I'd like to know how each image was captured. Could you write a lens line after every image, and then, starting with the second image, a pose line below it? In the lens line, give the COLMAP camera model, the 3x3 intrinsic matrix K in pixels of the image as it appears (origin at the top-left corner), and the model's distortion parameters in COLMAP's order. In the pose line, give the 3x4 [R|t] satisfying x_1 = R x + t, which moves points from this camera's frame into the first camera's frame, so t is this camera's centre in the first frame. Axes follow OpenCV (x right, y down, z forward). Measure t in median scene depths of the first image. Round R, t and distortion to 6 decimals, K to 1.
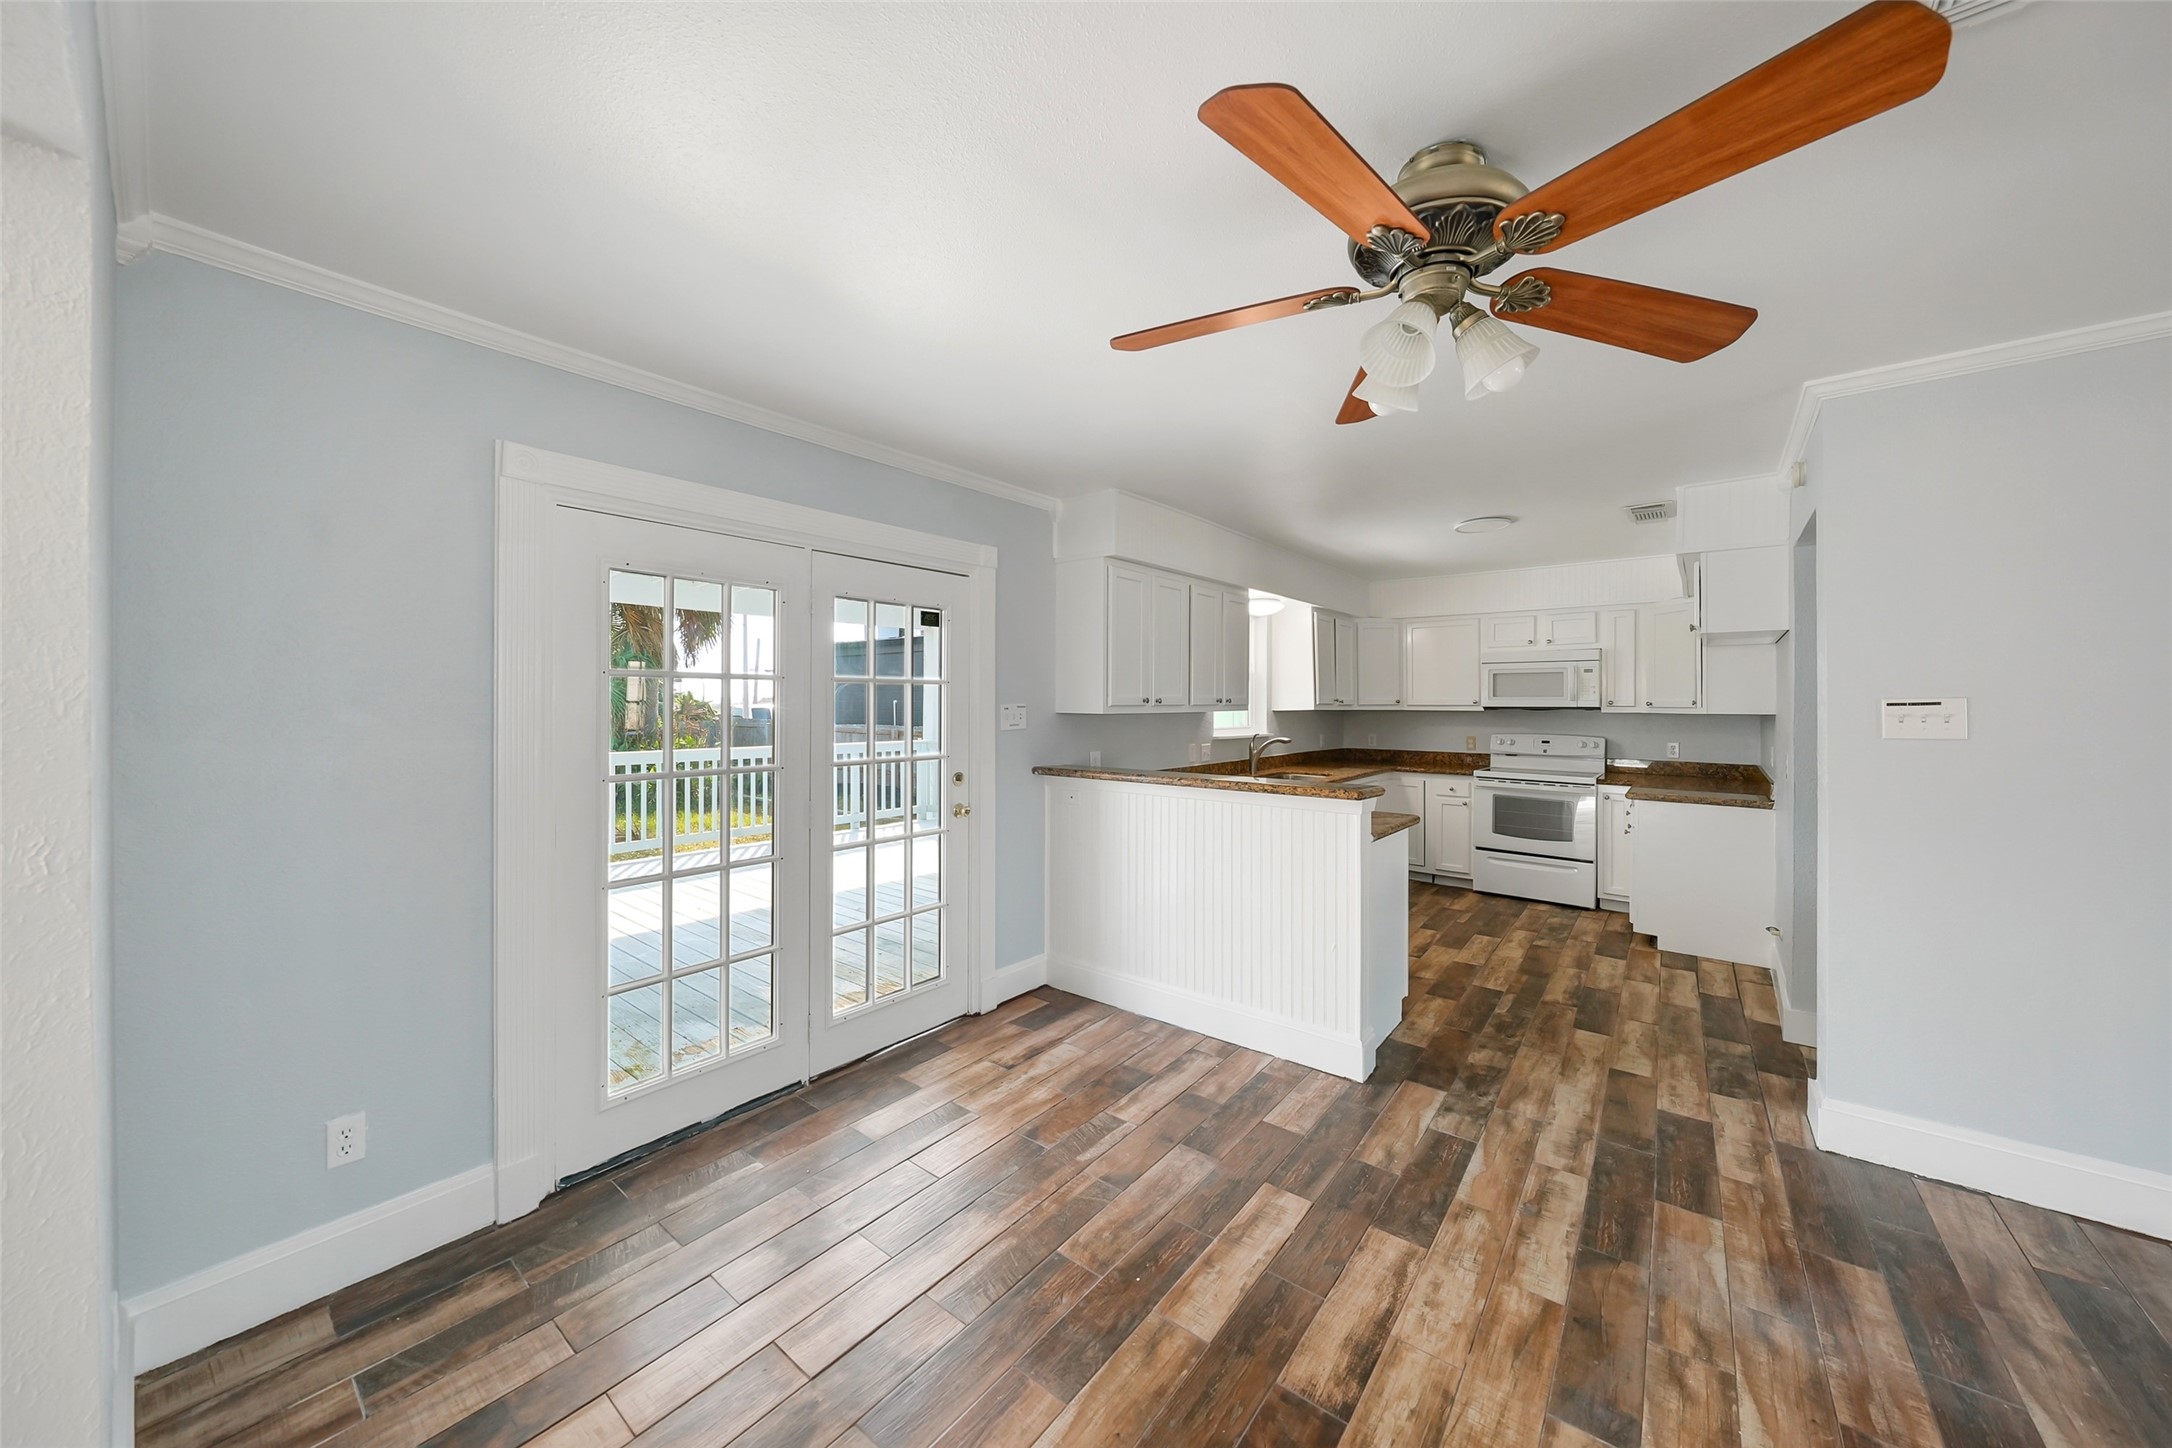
lens RADIAL K [[746.1, 0, 1091.4], [0, 746.1, 709.8], [0, 0, 1]] dist [-0.001464, 0.000742]
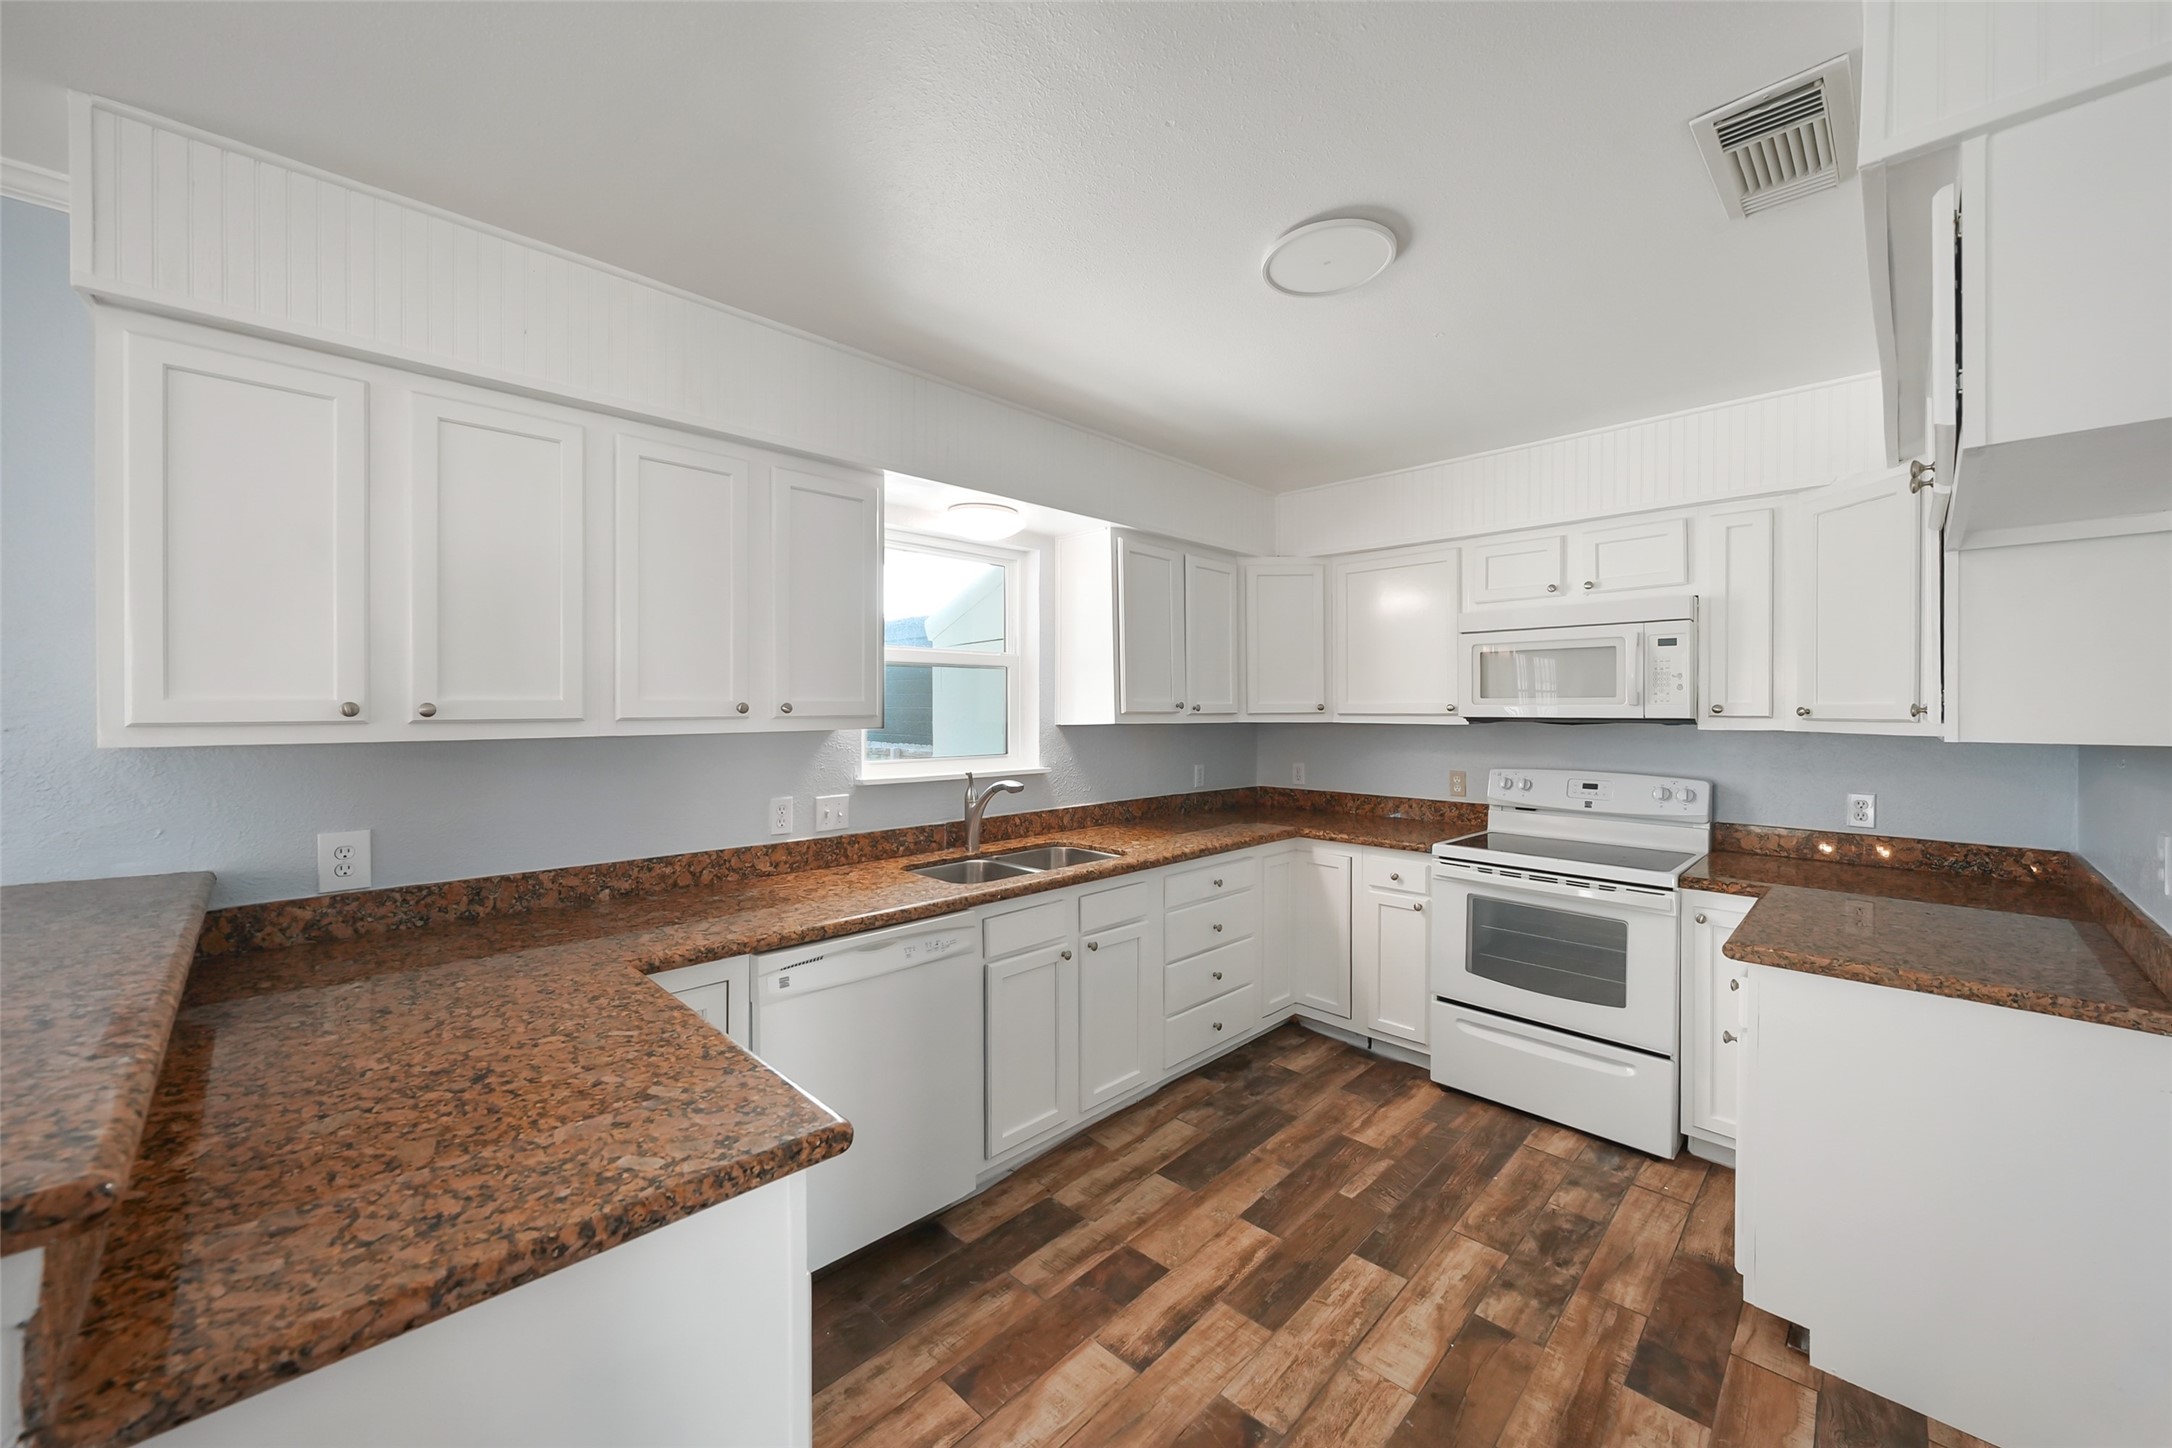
lens RADIAL K [[783.3, 0, 1104.3], [0, 783.3, 718.3], [0, 0, 1]] dist [-0.012614, 0.000242]
pose [[0.993806, -0.000803, -0.111127, 0.379915], [0.001127, 0.999995, 0.002849, -0.005797], [0.111124, -0.002956, 0.993802, 0.487682]]
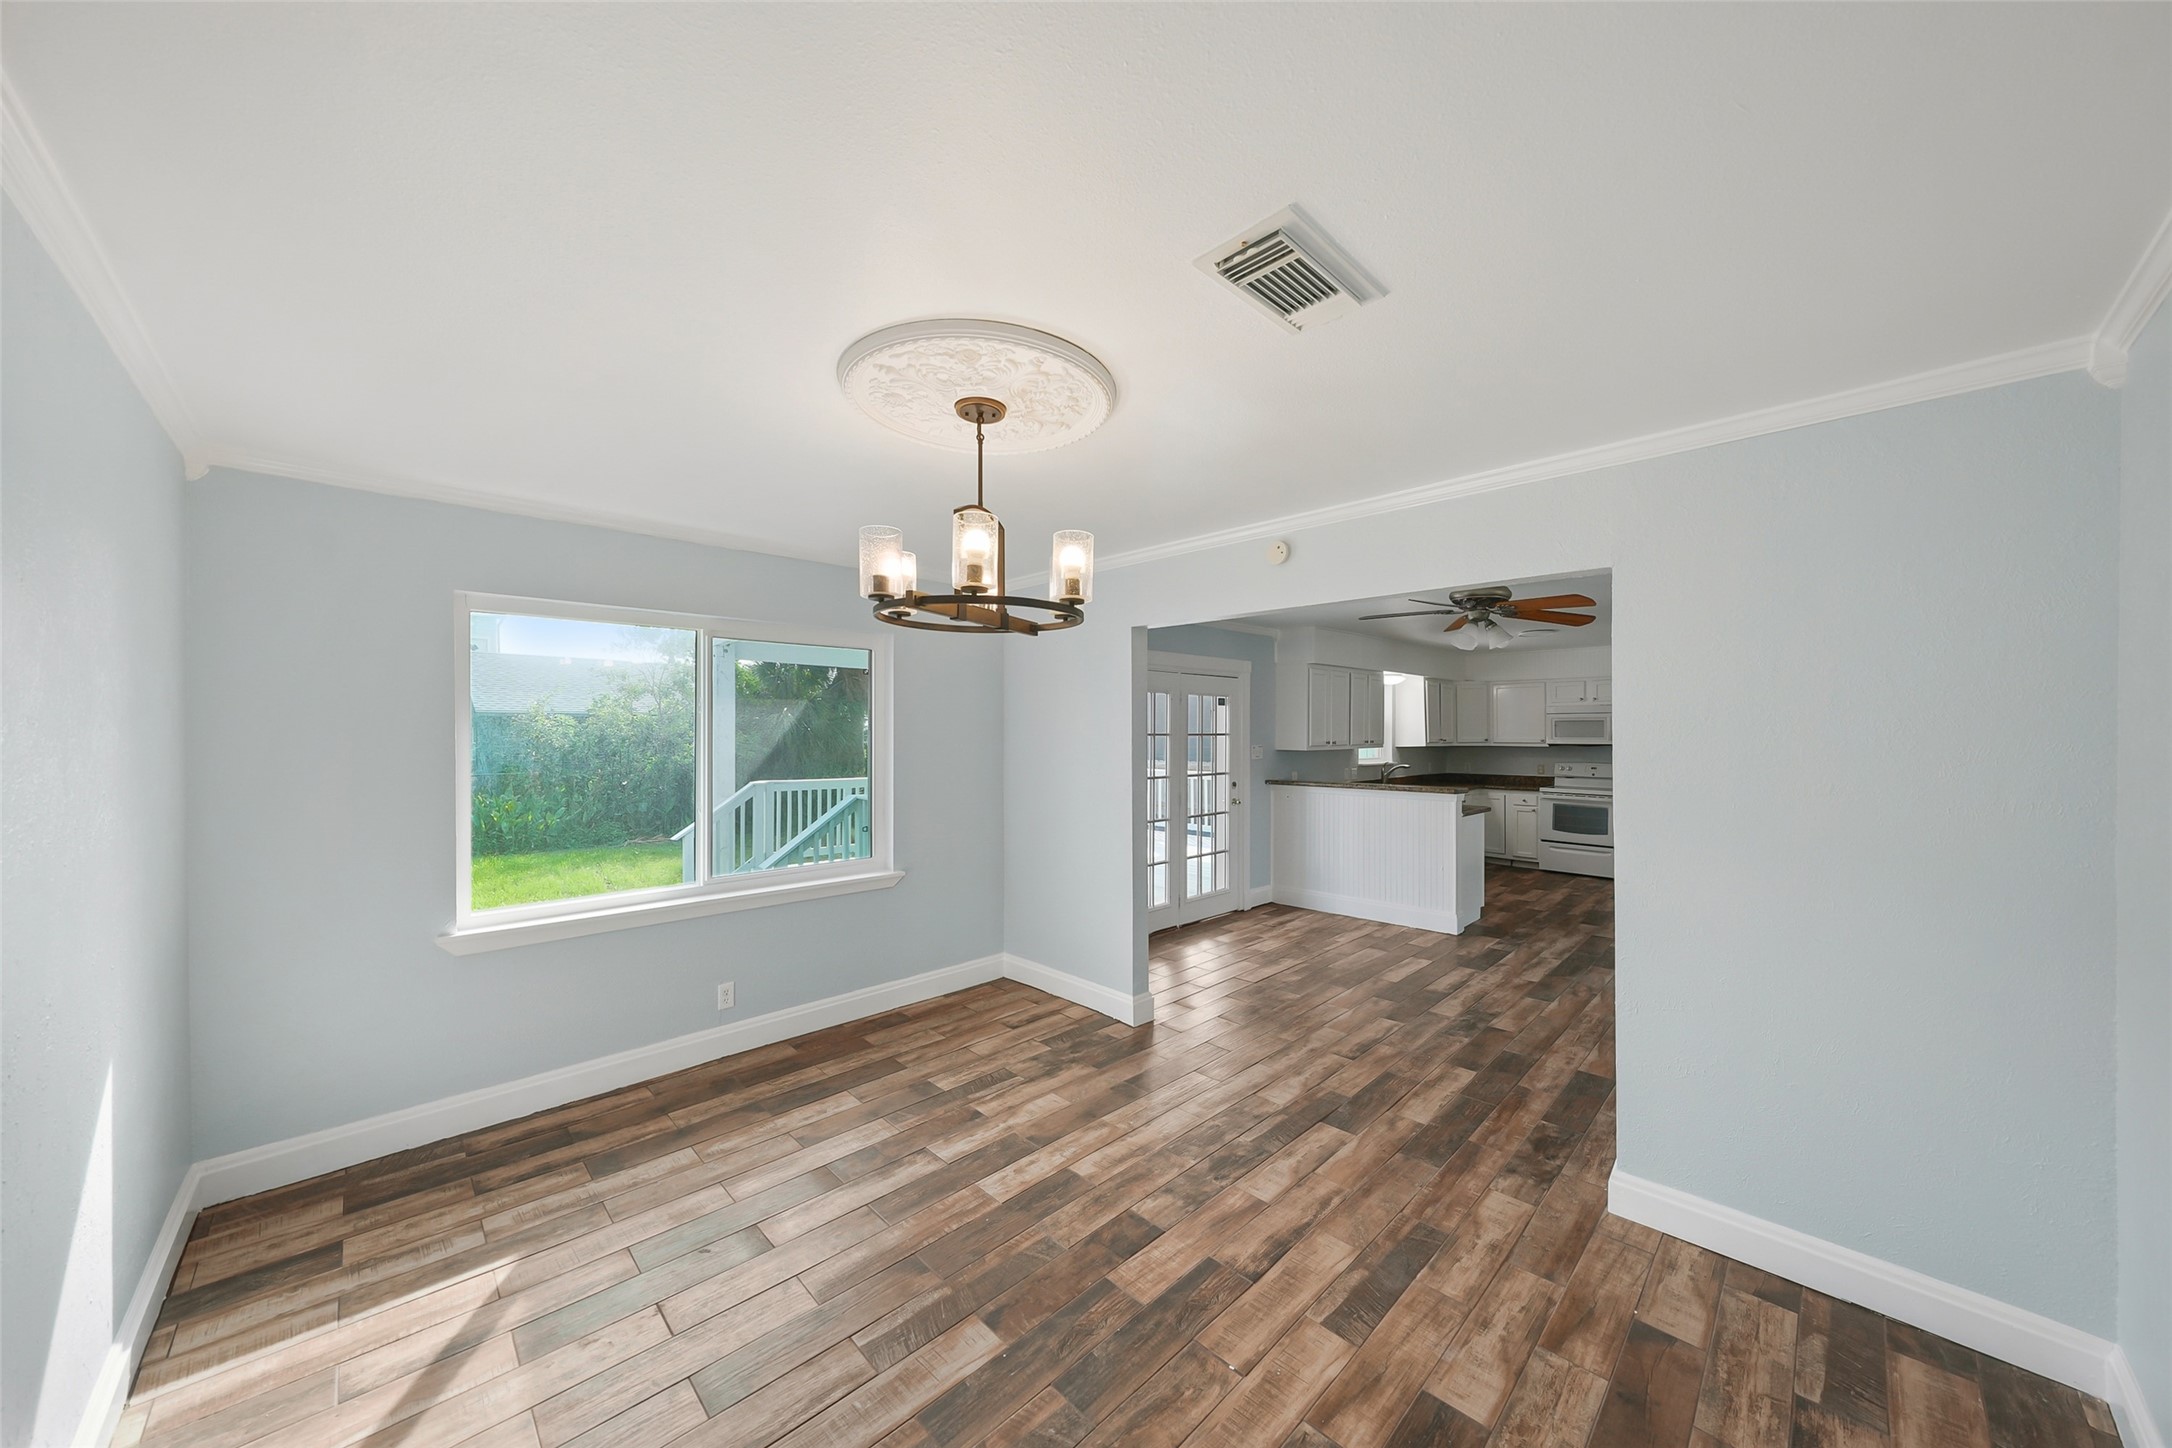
lens RADIAL K [[746.1, 0, 1073.2], [0, 746.1, 743.0], [0, 0, 1]] dist [-0.001464, 0.000742]
pose [[0.991031, 0.001165, -0.133630, -0.220384], [0.000069, 0.999957, 0.009229, -0.022201], [0.133635, -0.009155, 0.990988, -0.629993]]
